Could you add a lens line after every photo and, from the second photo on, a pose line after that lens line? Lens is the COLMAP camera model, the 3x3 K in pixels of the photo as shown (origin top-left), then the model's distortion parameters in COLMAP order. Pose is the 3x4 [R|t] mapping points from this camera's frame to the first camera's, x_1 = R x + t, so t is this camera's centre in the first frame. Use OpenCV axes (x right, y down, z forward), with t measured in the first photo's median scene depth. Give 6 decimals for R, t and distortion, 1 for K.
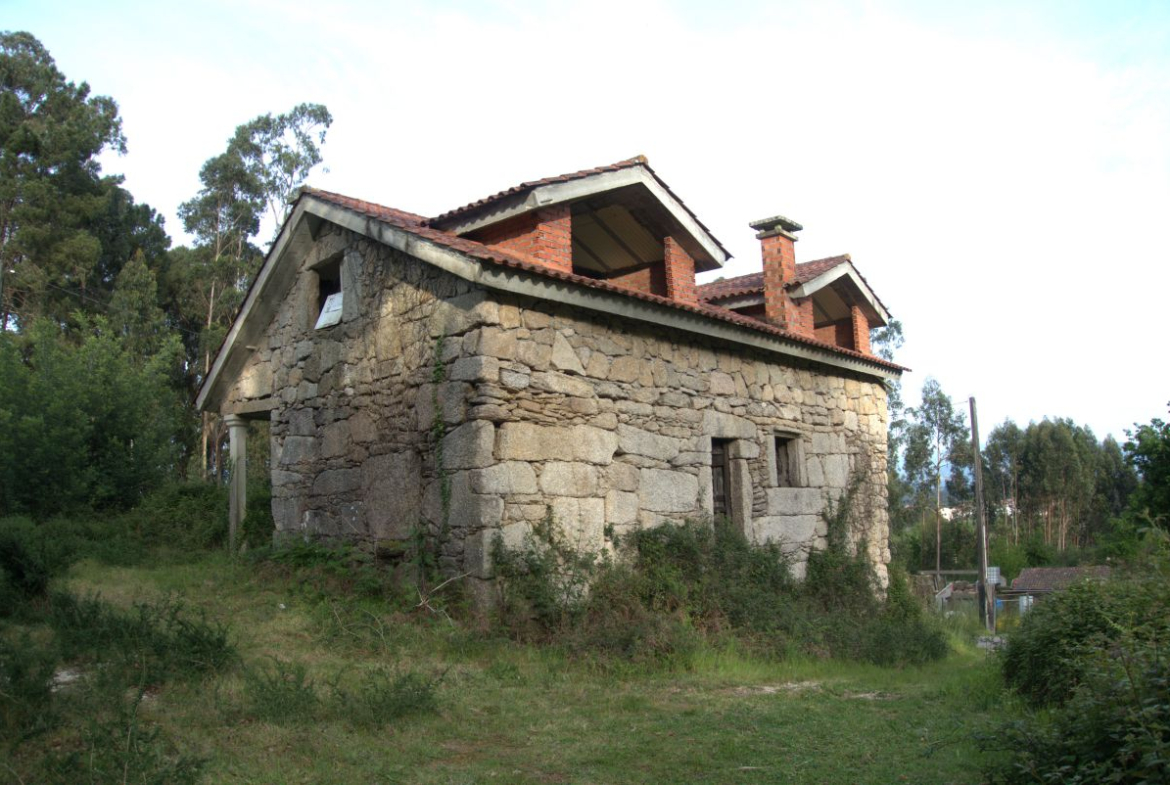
lens RADIAL K [[899.3, 0, 591.6], [0, 899.3, 389.8], [0, 0, 1]] dist [-0.301928, 0.134733]
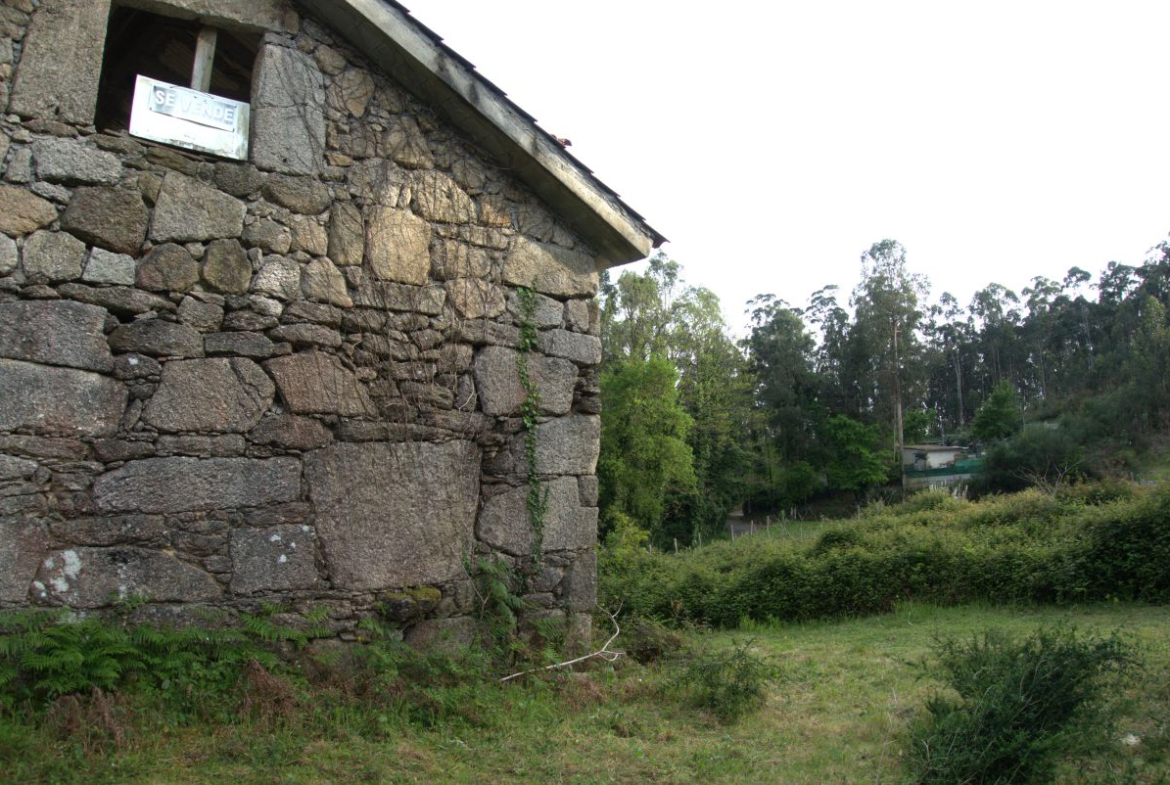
lens RADIAL K [[899.3, 0, 591.6], [0, 899.3, 389.8], [0, 0, 1]] dist [-0.301928, 0.134733]
pose [[0.008120, 0.118180, 0.992959, -0.820912], [-0.112824, 0.986759, -0.116519, 0.092866], [-0.993582, -0.111084, 0.021346, 0.865466]]
